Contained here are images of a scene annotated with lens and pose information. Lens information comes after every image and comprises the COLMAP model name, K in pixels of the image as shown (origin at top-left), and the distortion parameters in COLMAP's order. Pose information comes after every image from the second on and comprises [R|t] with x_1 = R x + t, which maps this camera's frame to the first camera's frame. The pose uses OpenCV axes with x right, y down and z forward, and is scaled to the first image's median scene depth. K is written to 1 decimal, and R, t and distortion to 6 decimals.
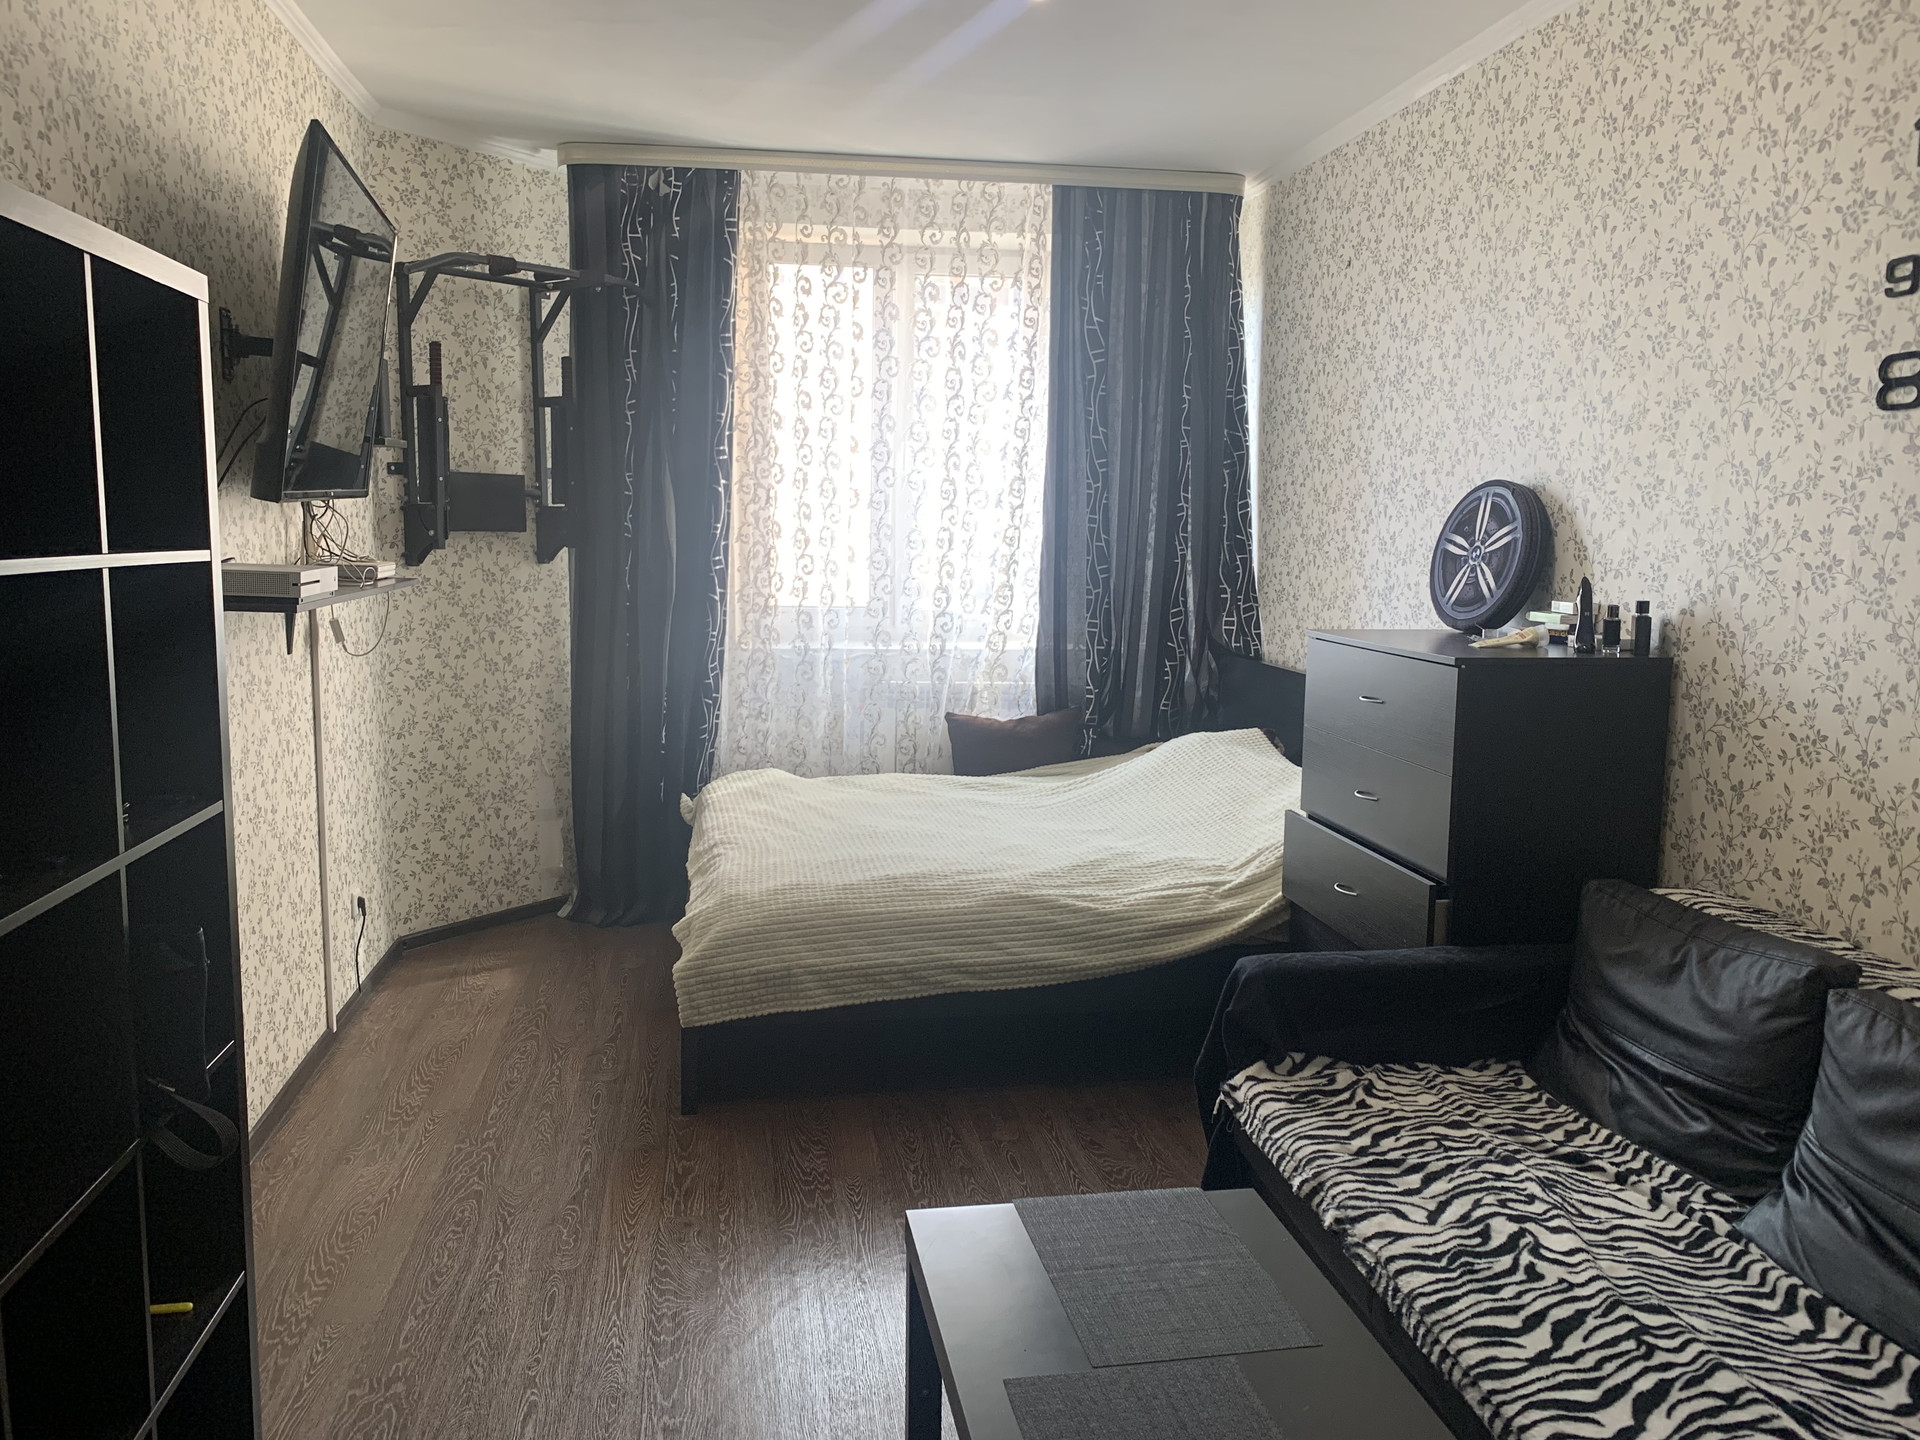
lens RADIAL K [[1477.2, 0, 952.8], [0, 1477.2, 722.4], [0, 0, 1]] dist [0.023905, -0.029744]
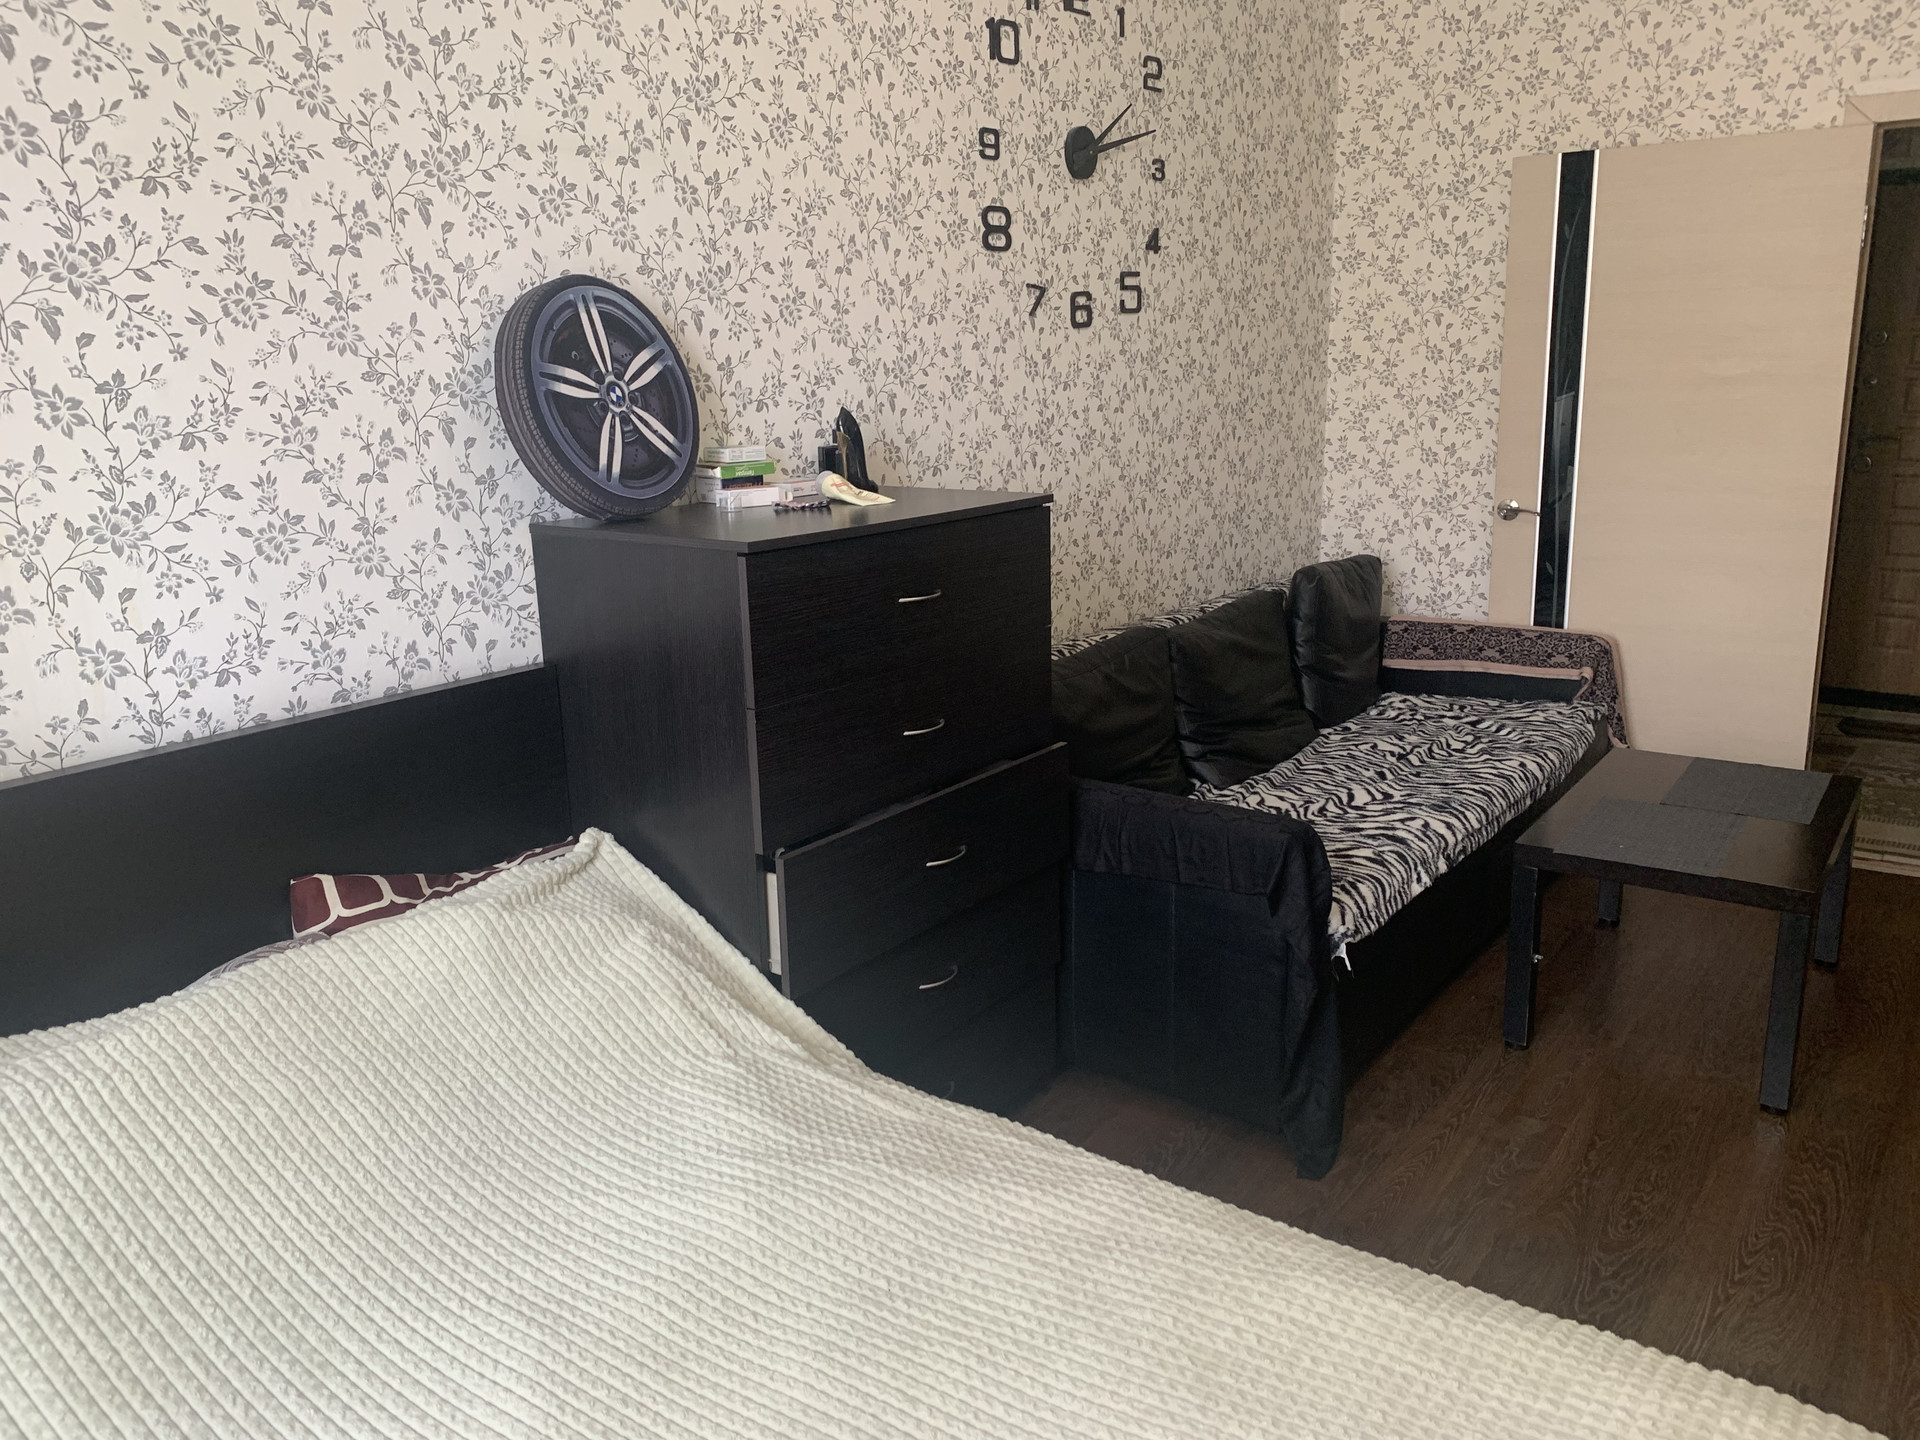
lens RADIAL K [[1477.2, 0, 967.7], [0, 1477.2, 716.8], [0, 0, 1]] dist [0.023905, -0.029744]
pose [[-0.709433, -0.164605, 0.685281, -0.163708], [0.109275, 0.934893, 0.337688, -0.140858], [-0.696250, 0.314451, -0.645257, 1.039343]]
